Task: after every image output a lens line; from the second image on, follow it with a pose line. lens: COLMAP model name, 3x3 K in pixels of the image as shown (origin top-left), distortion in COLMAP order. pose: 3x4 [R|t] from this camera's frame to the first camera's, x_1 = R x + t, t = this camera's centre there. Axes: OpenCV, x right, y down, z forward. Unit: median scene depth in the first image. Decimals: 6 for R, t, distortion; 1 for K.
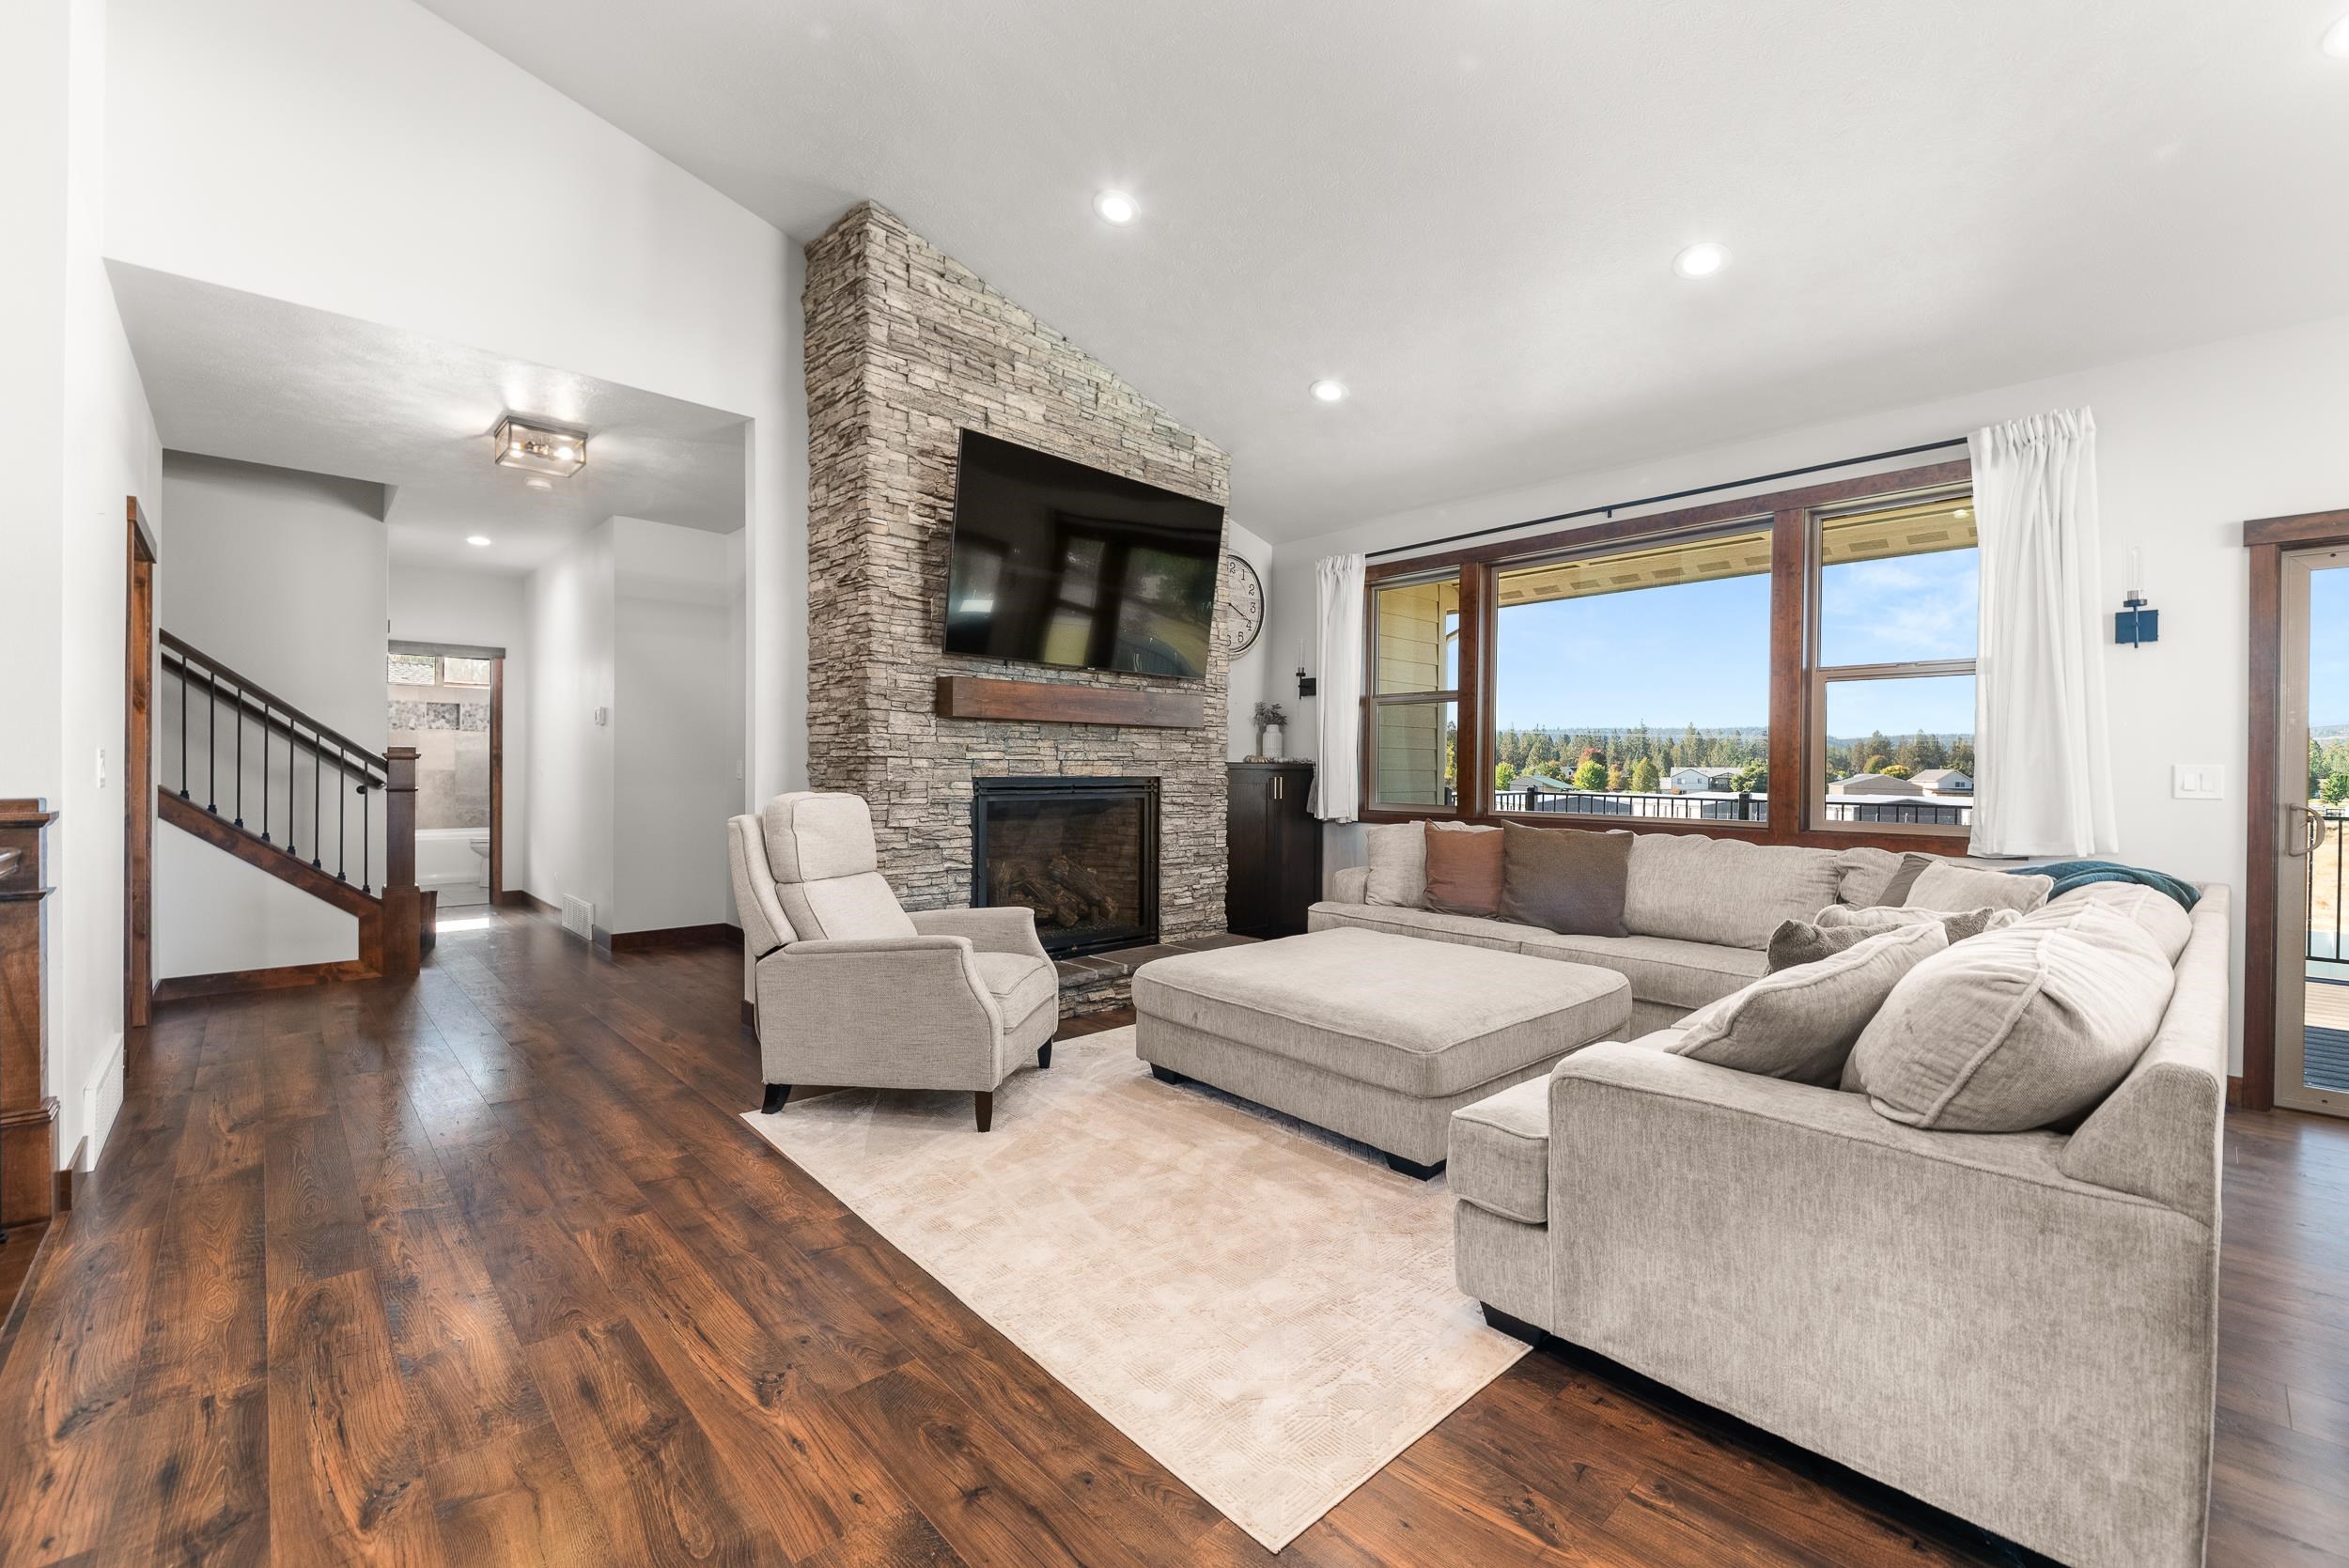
lens RADIAL K [[961.8, 0, 1155.5], [0, 961.8, 775.7], [0, 0, 1]] dist [0.002649, -0.000073]
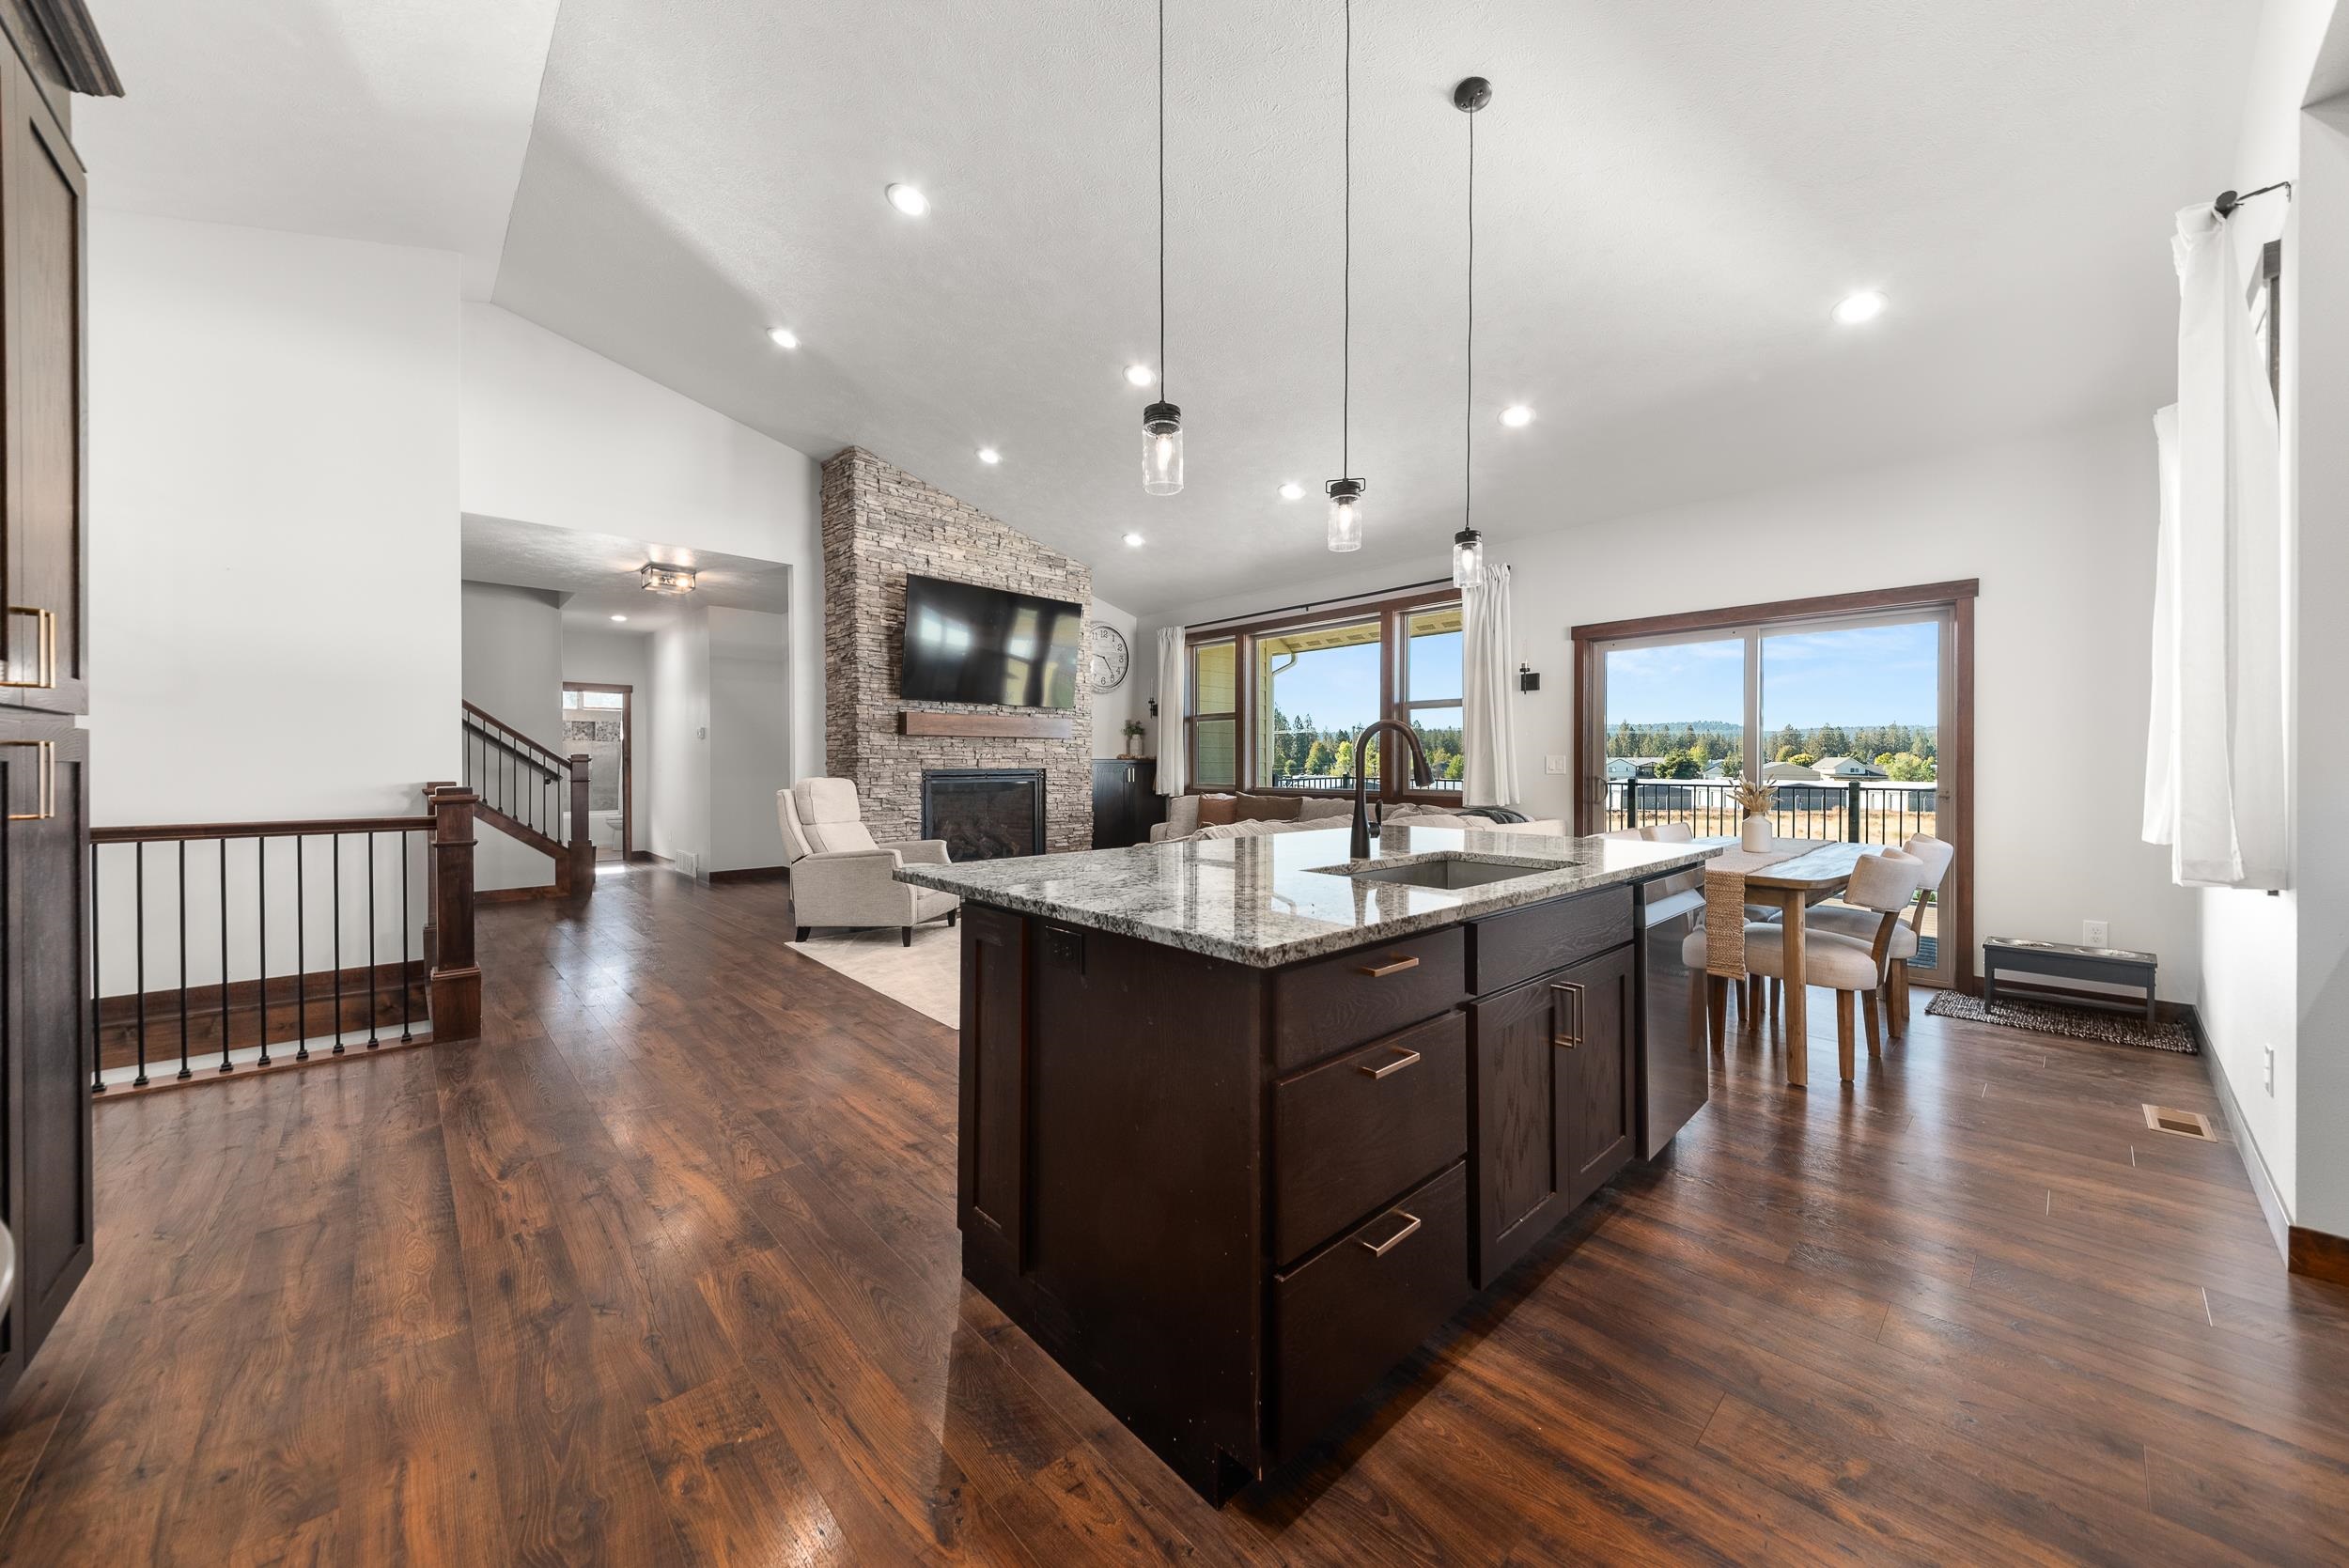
lens RADIAL K [[824.1, 0, 1160.1], [0, 824.1, 766.7], [0, 0, 1]] dist [0.020908, -0.010281]
pose [[0.999952, -0.009689, -0.001529, 0.243773], [0.009685, 0.999949, -0.002965, 0.005636], [0.001557, 0.002950, 0.999994, -0.489748]]
